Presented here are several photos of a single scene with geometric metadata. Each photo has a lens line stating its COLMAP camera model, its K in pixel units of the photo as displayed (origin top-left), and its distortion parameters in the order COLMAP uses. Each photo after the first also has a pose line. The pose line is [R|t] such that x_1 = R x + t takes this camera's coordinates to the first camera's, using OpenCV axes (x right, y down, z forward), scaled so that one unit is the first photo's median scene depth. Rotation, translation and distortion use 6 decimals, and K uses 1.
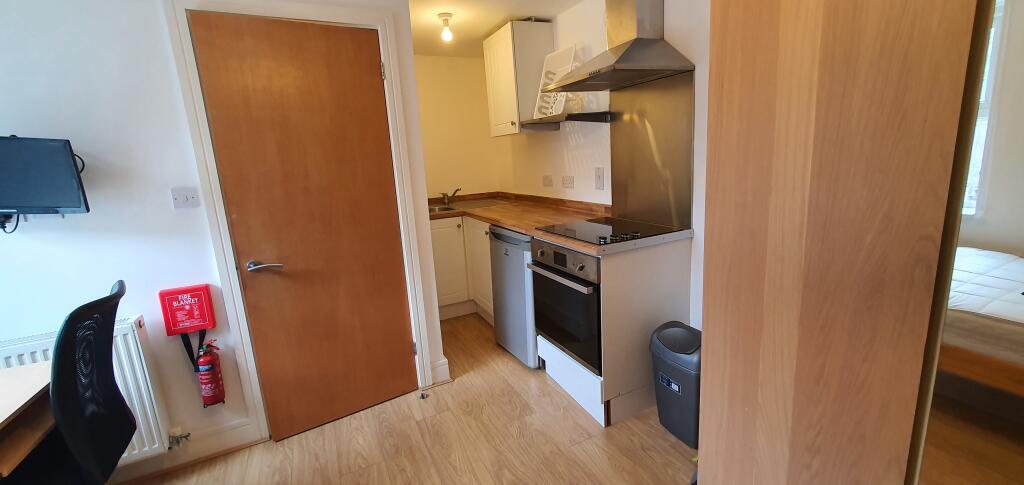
lens RADIAL K [[419.2, 0, 512.0], [0, 419.2, 242.5], [0, 0, 1]] dist [0.000445, 0.000031]
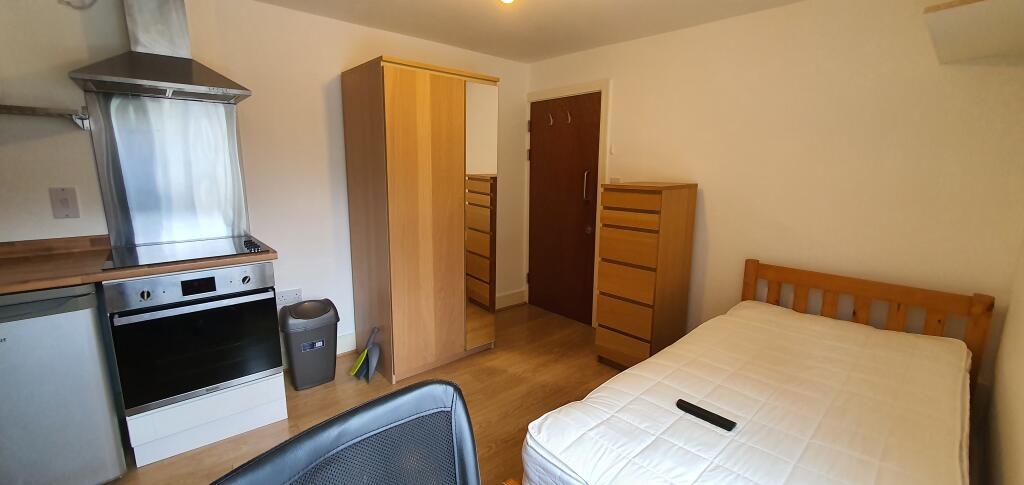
lens RADIAL K [[419.2, 0, 512.0], [0, 419.2, 242.5], [0, 0, 1]] dist [0.000445, 0.000031]
pose [[-0.297971, -0.105593, 0.948717, -1.025706], [0.204293, 0.963782, 0.171433, -0.074260], [-0.932458, 0.244898, -0.265607, 0.687440]]
